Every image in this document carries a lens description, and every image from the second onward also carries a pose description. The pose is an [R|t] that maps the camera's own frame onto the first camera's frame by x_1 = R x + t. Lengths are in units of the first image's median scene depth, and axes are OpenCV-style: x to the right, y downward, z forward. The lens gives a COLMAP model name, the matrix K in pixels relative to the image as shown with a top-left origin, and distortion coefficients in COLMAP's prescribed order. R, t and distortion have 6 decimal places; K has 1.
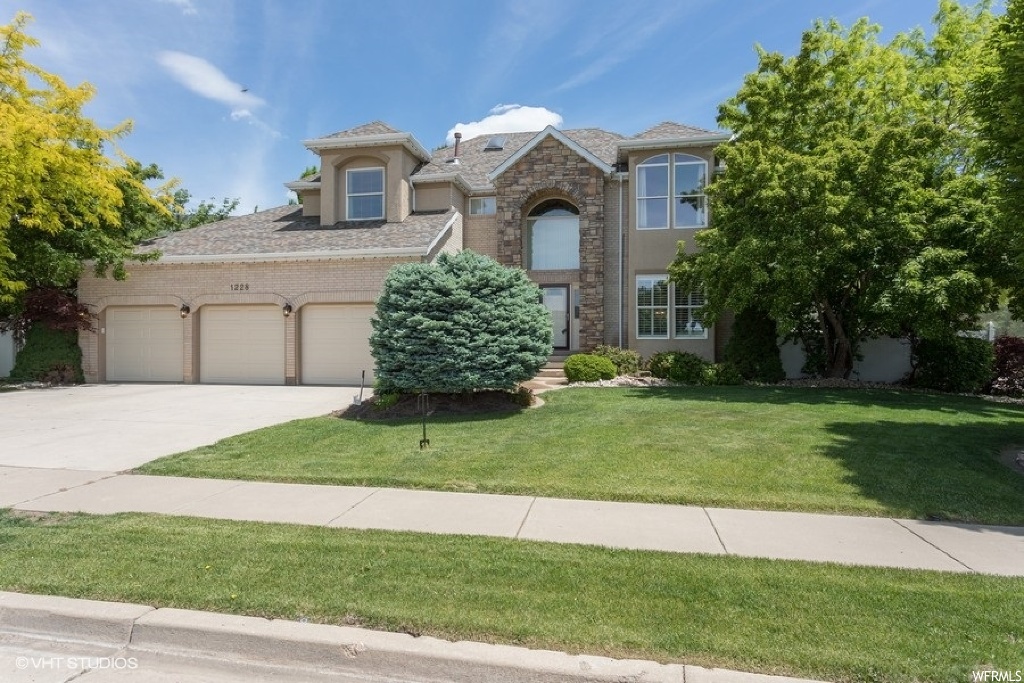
lens RADIAL K [[565.4, 0, 508.9], [0, 565.4, 344.3], [0, 0, 1]] dist [0.001532, -0.000460]
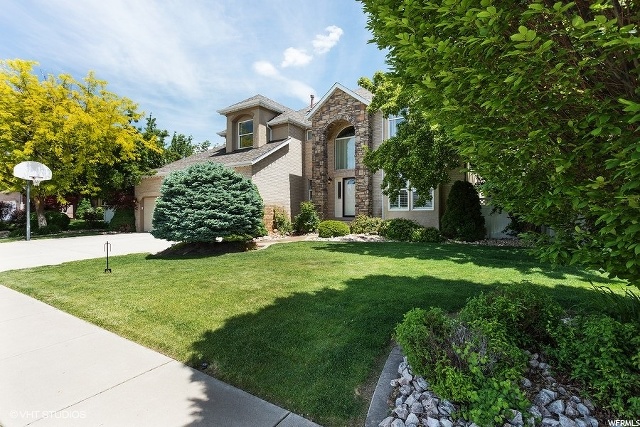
lens RADIAL K [[306.0, 0, 321.4], [0, 306.0, 209.6], [0, 0, 1]] dist [0.006381, 0.002437]
pose [[0.930003, -0.007238, -0.367480, 0.369336], [0.002677, 0.999913, -0.012920, -0.001647], [0.367542, 0.011032, 0.929942, 0.155917]]
